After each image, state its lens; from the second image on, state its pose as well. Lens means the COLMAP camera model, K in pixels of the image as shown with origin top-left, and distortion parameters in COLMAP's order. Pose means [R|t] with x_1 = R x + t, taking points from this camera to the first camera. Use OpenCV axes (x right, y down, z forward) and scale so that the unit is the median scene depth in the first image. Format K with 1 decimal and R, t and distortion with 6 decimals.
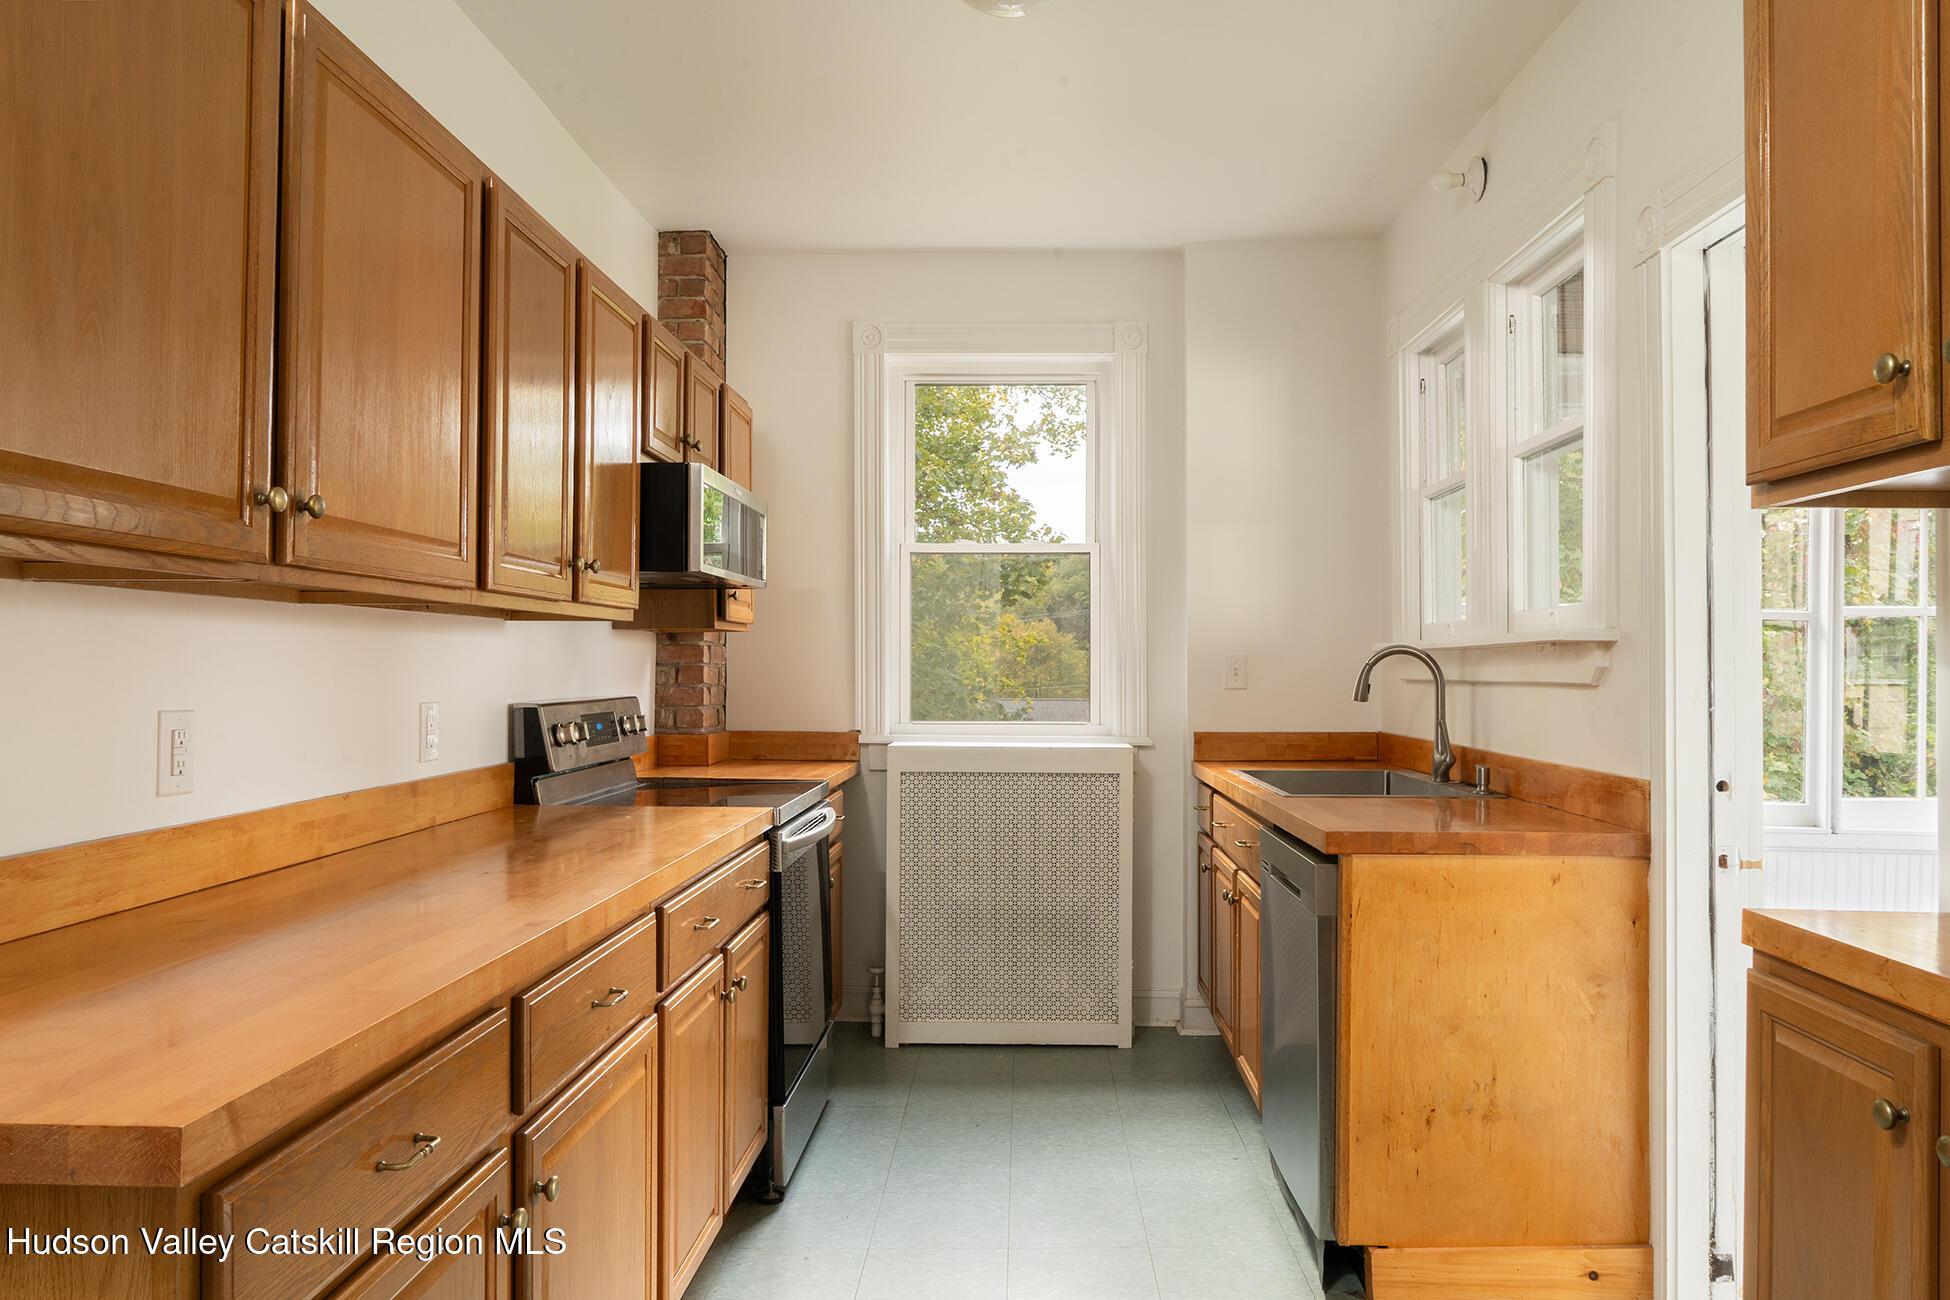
lens RADIAL K [[1337.0, 0, 975.2], [0, 1337.0, 650.2], [0, 0, 1]] dist [-0.025988, 0.002666]
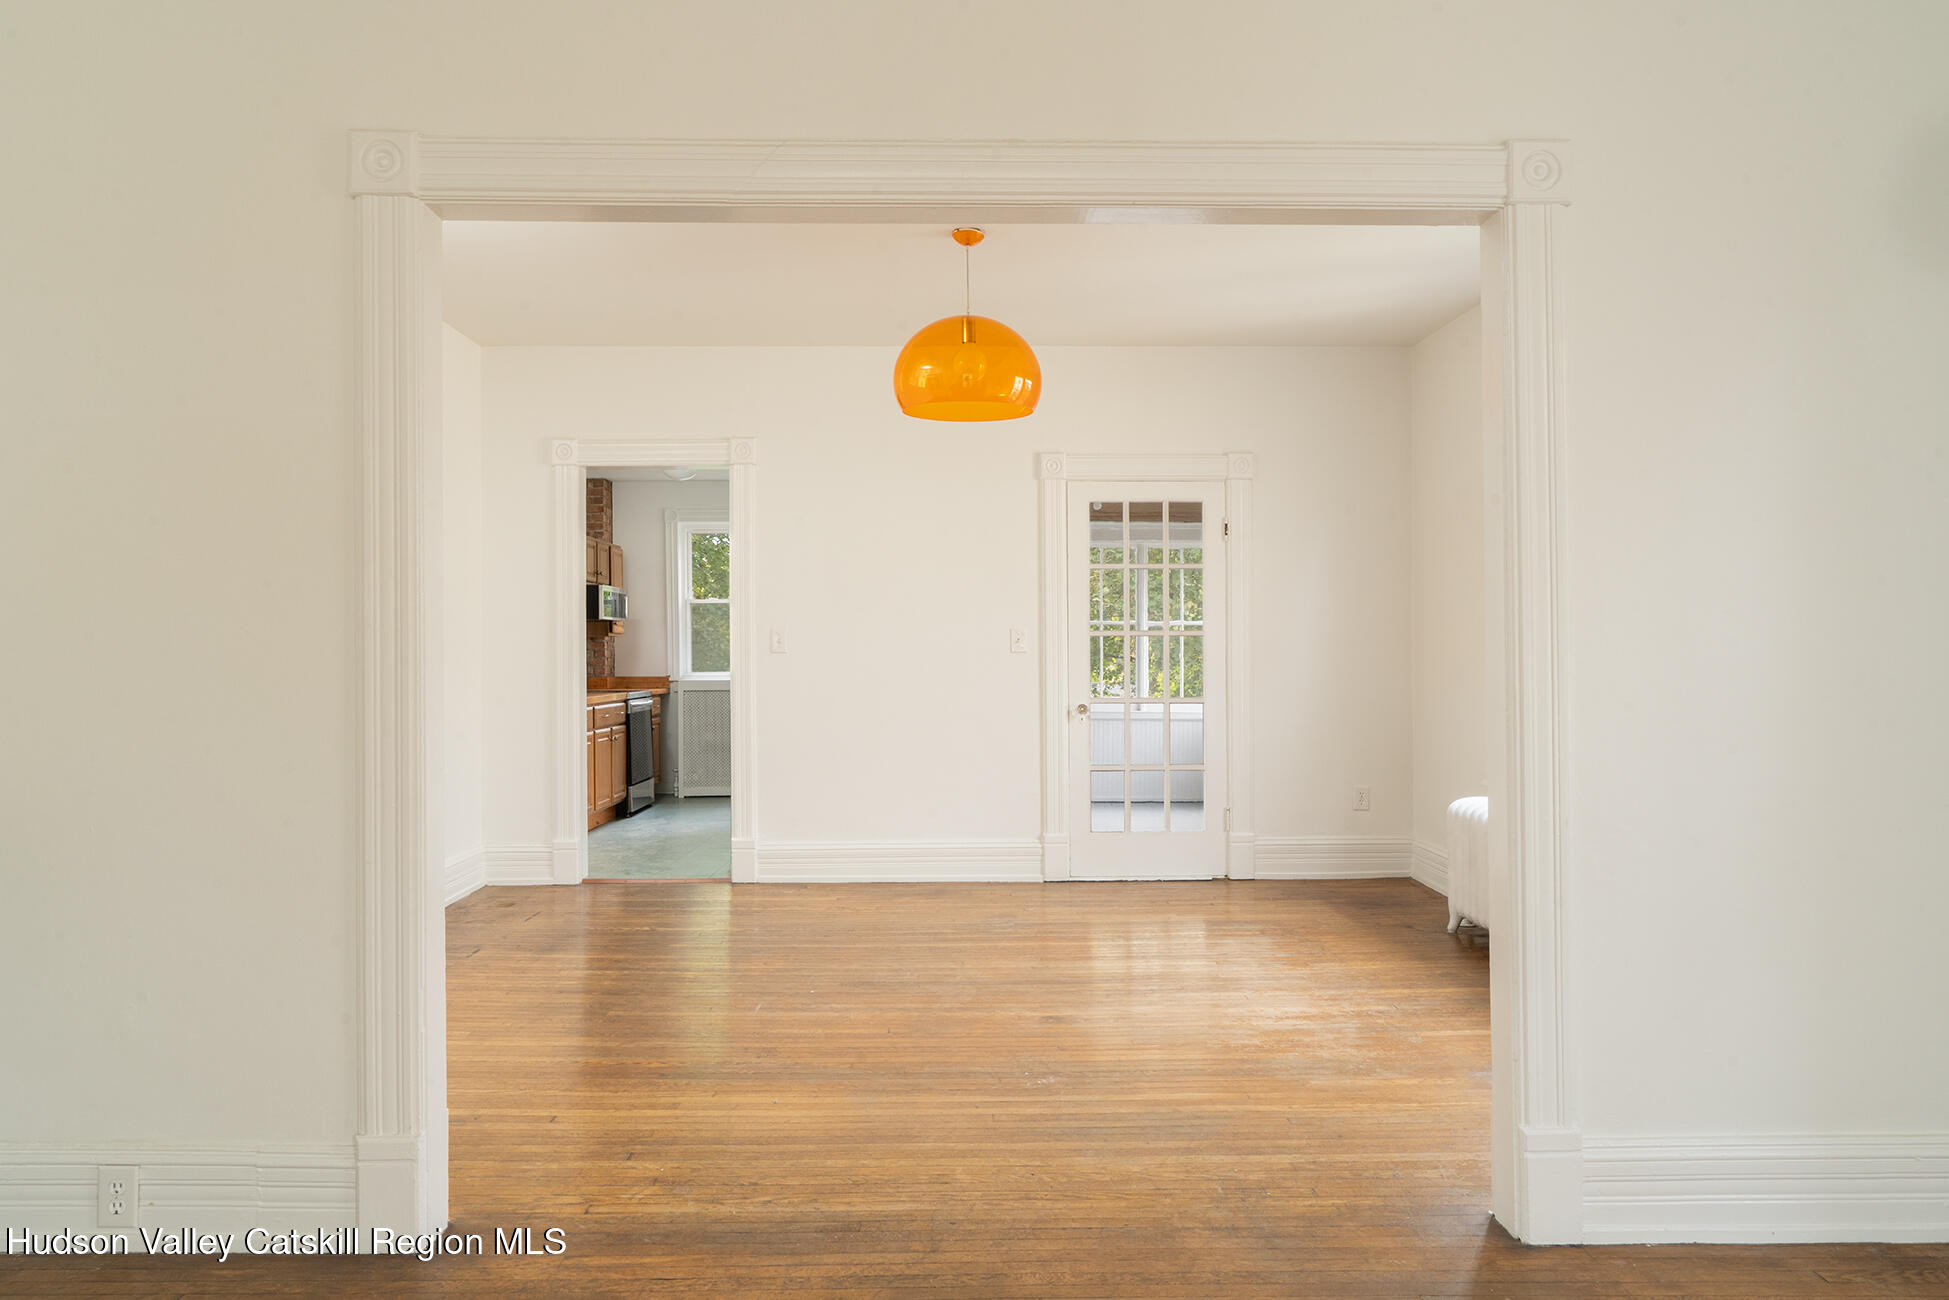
lens RADIAL K [[1336.3, 0, 974.1], [0, 1336.3, 651.4], [0, 0, 1]] dist [-0.025988, 0.002666]
pose [[0.997839, -0.012316, 0.064542, 0.384013], [0.011743, 0.999888, 0.009257, -0.001421], [-0.064649, -0.008479, 0.997872, -1.816626]]
